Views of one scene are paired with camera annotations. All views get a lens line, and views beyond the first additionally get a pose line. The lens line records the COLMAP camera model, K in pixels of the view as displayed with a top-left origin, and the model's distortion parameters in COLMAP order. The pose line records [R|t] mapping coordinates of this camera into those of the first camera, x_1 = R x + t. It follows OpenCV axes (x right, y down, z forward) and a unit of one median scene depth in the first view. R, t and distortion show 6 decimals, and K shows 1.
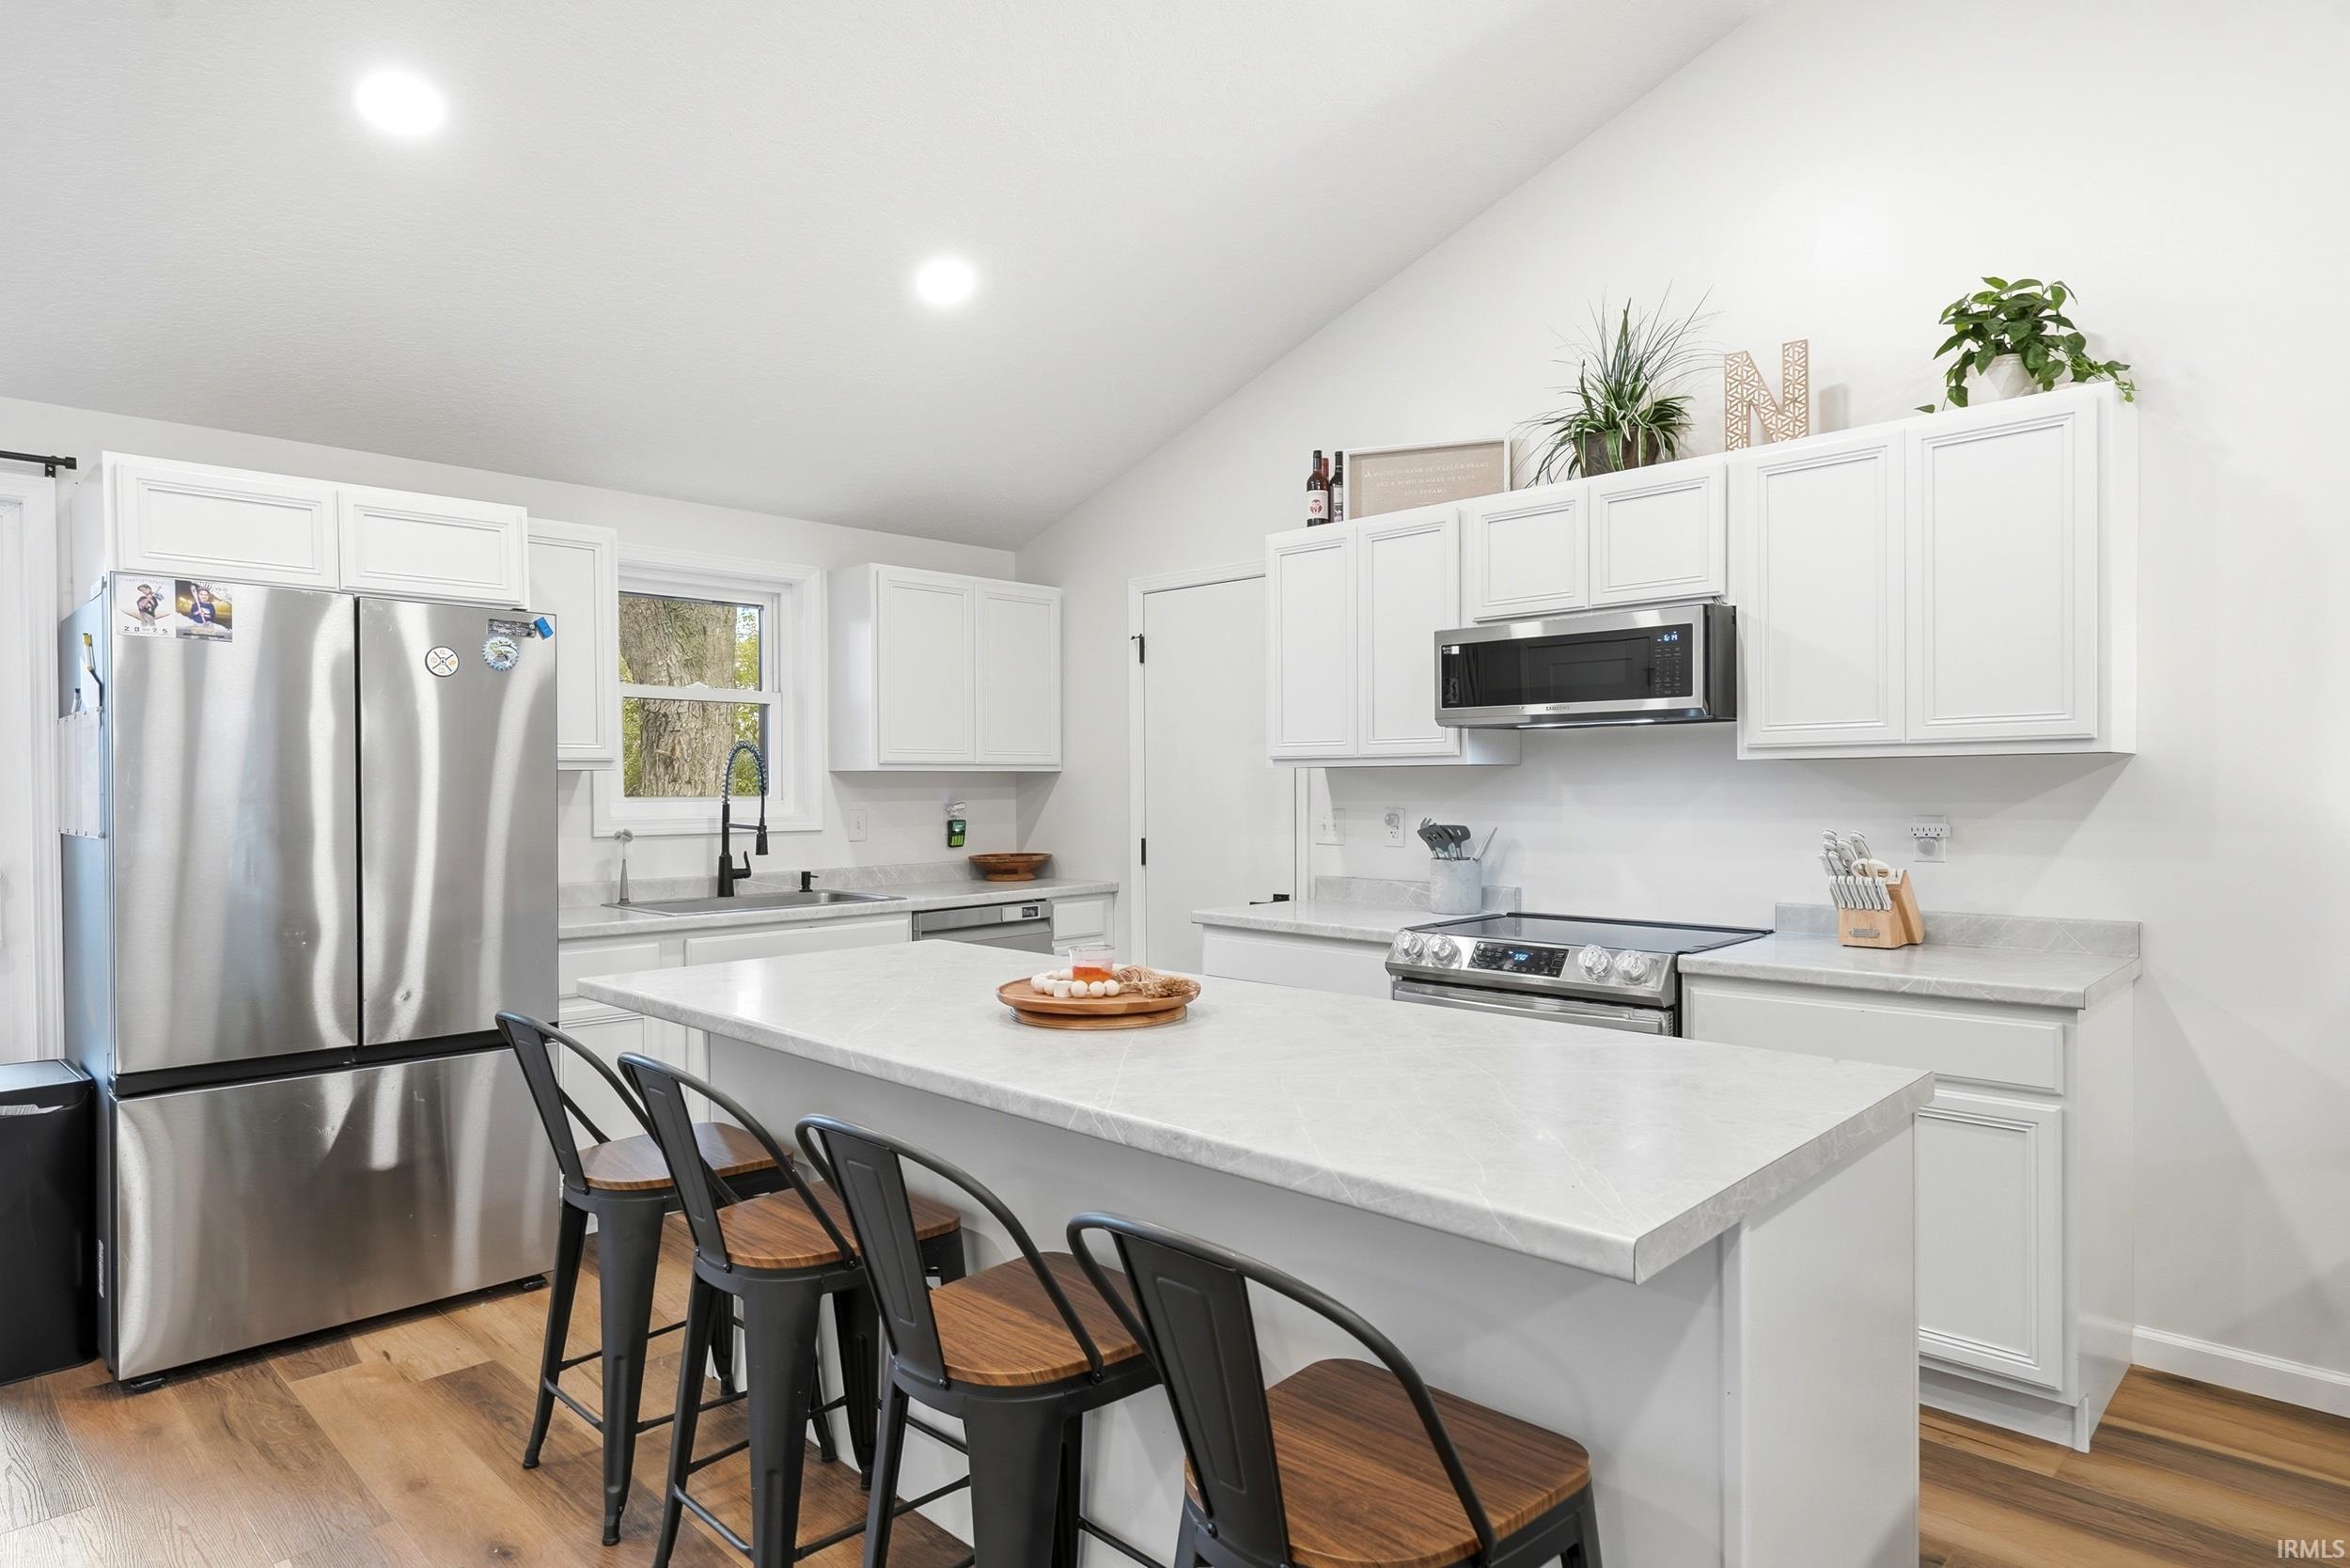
lens RADIAL K [[1312.1, 0, 1189.7], [0, 1312.1, 798.4], [0, 0, 1]] dist [0.002710, 0.001482]
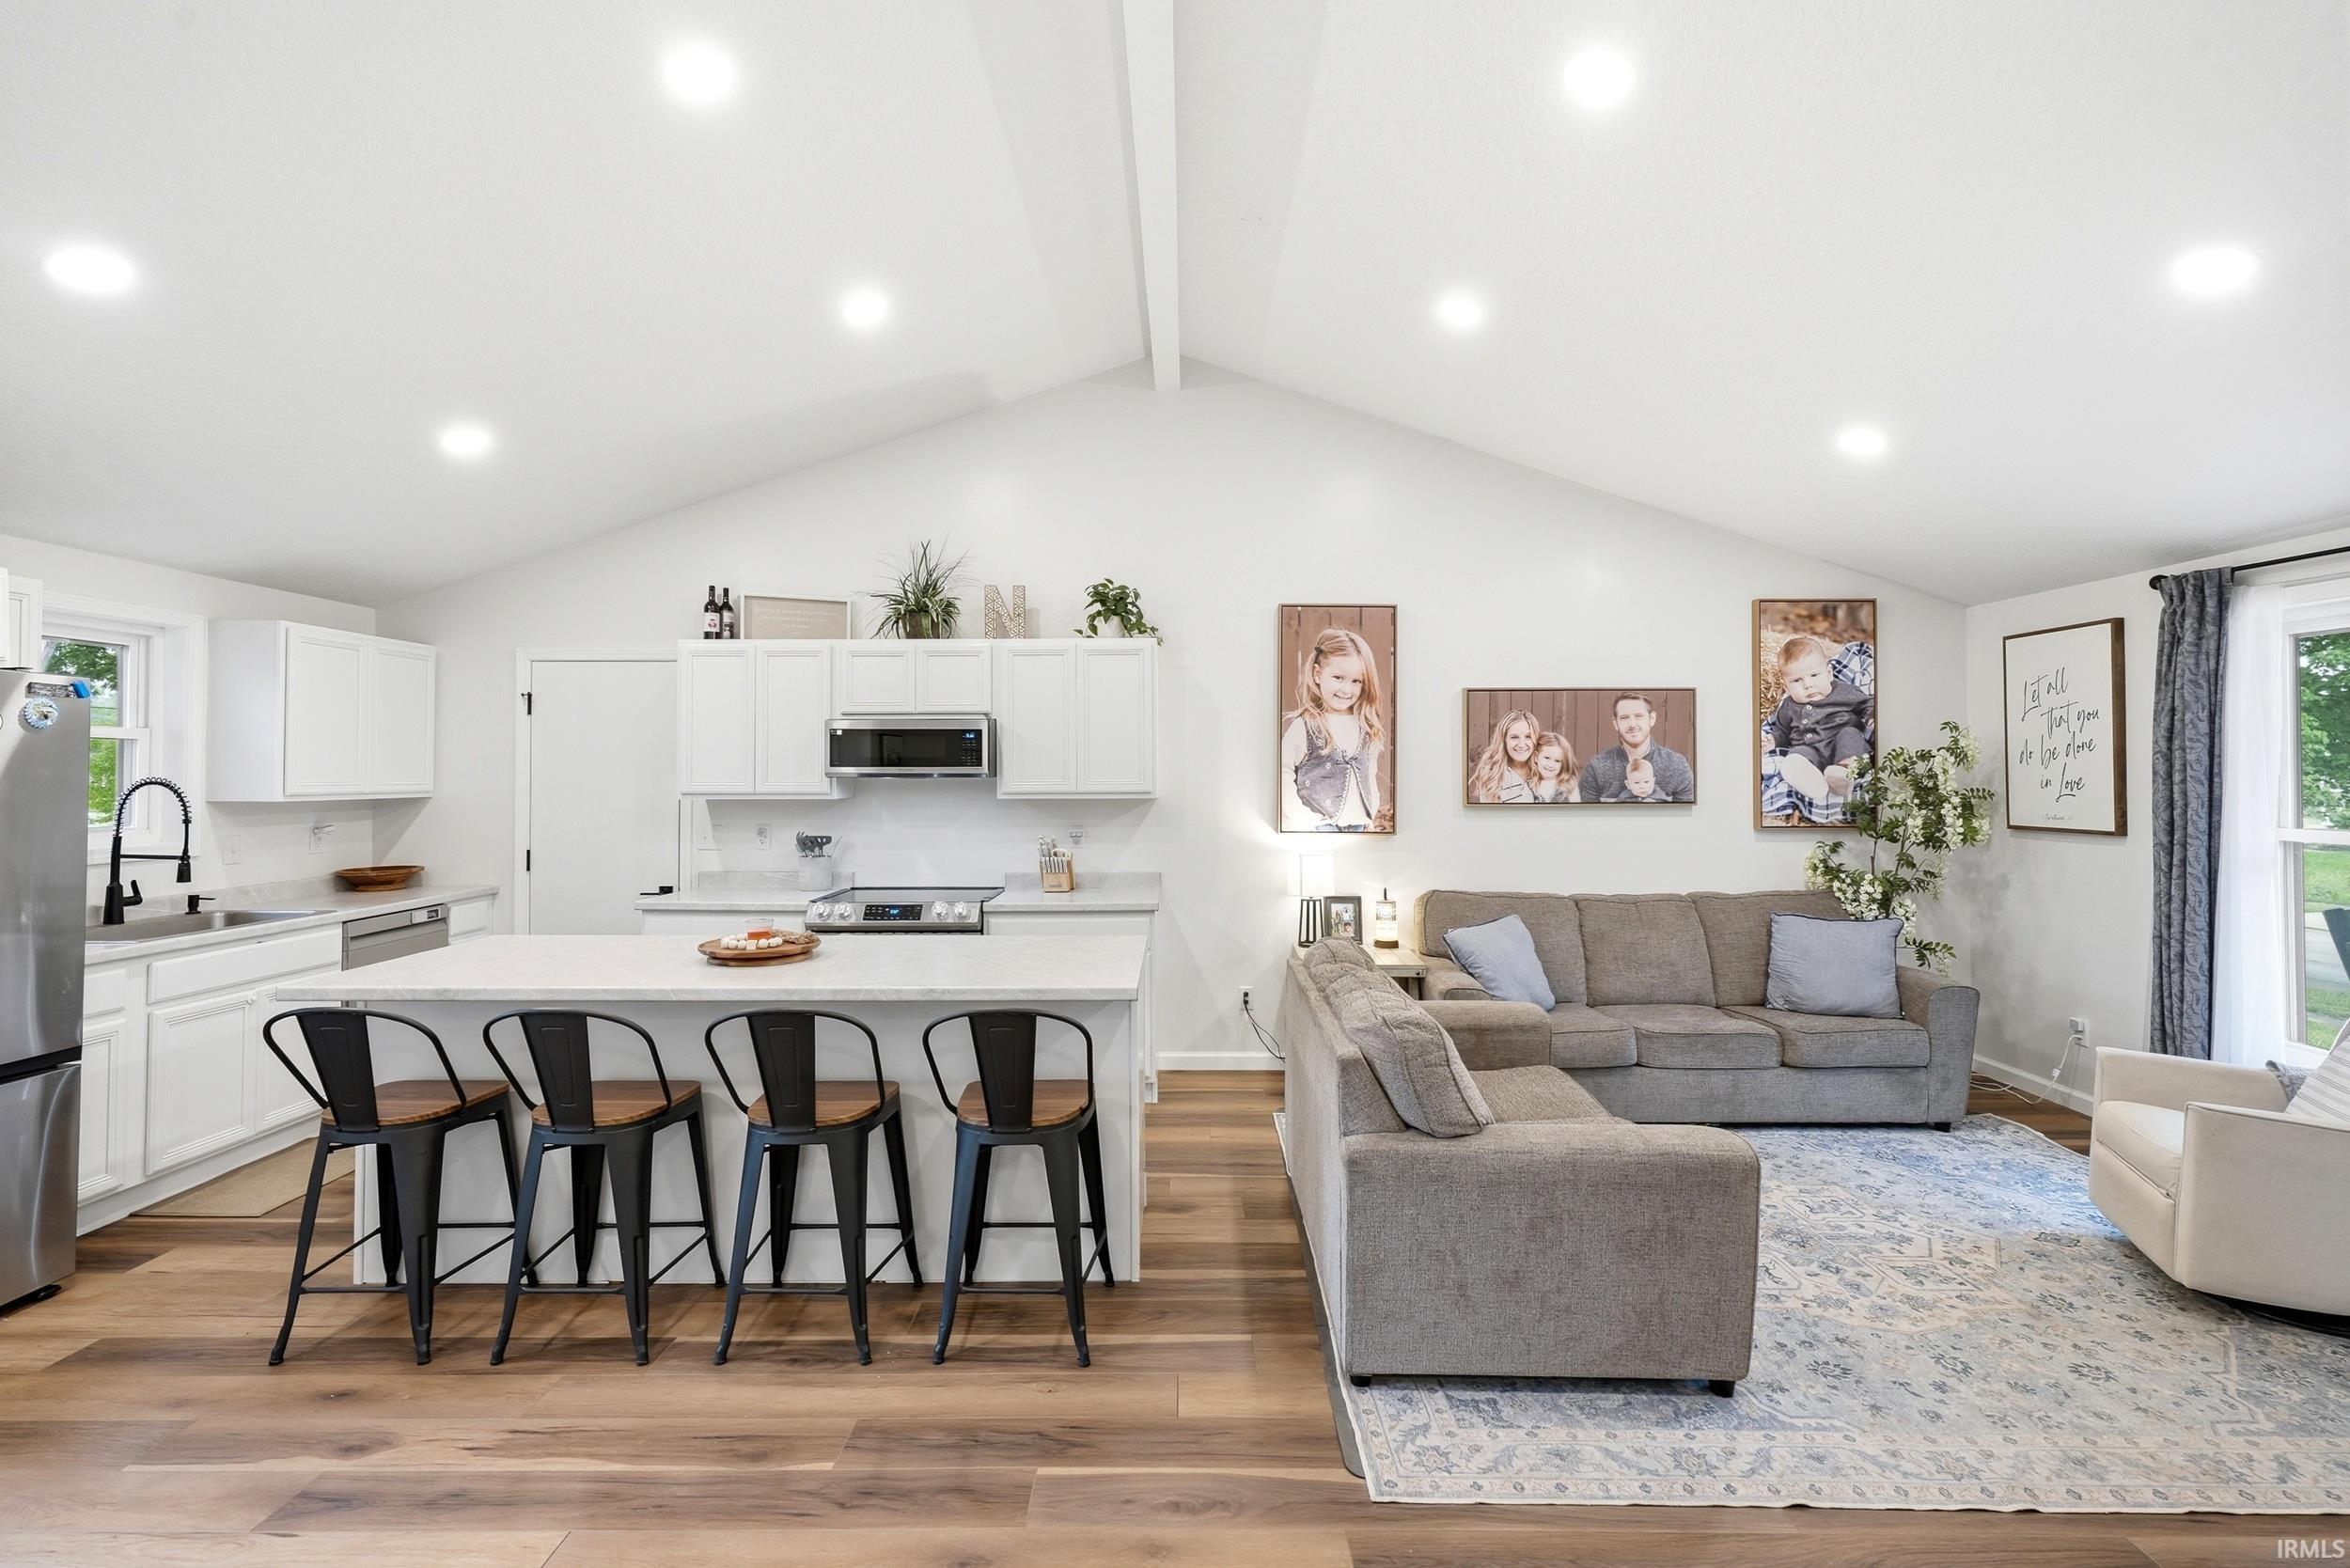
lens RADIAL K [[1059.6, 0, 1180.1], [0, 1059.6, 758.7], [0, 0, 1]] dist [-0.000239, 0.000666]
pose [[0.722275, 0.015332, 0.691436, -0.410918], [0.003551, 0.999659, -0.025876, -0.042034], [-0.691597, 0.021145, 0.721974, -0.274999]]
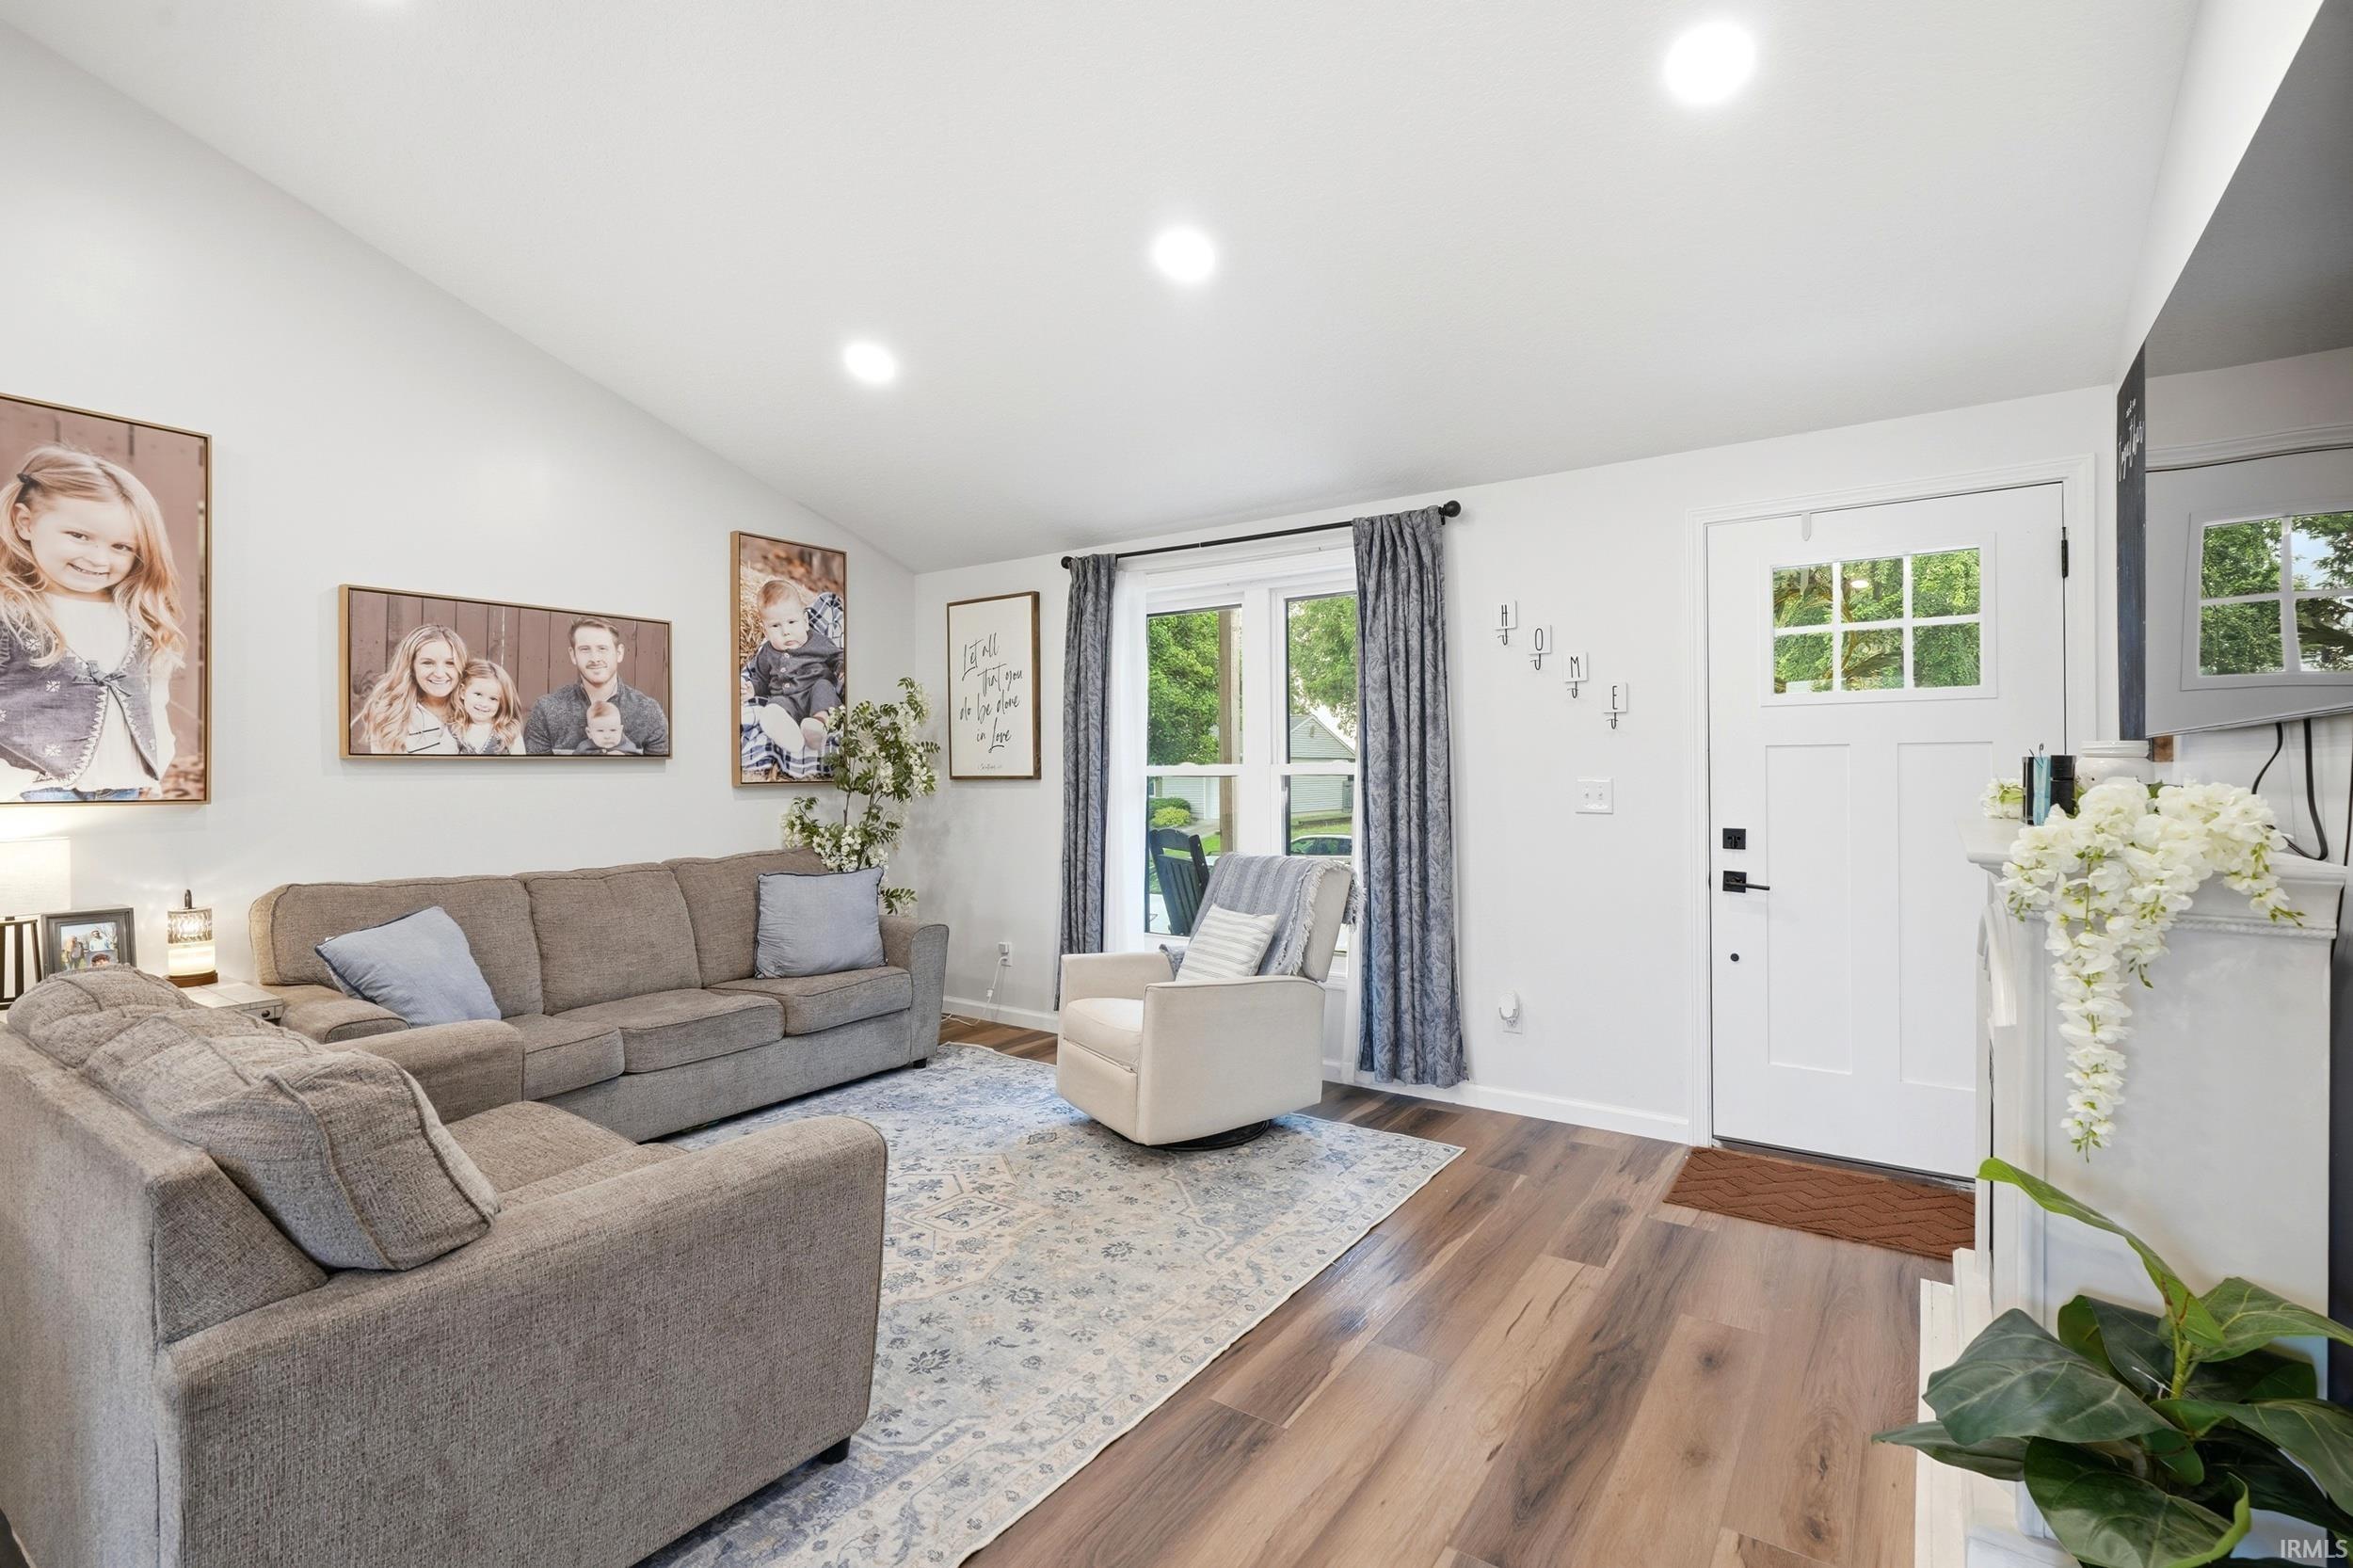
lens RADIAL K [[1068.2, 0, 1184.1], [0, 1068.2, 771.6], [0, 0, 1]] dist [-0.002378, 0.001373]
pose [[-0.163316, 0.005833, 0.986557, -0.230653], [0.018333, 0.999828, -0.002877, 0.015734], [-0.986404, 0.017617, -0.163394, -0.104141]]
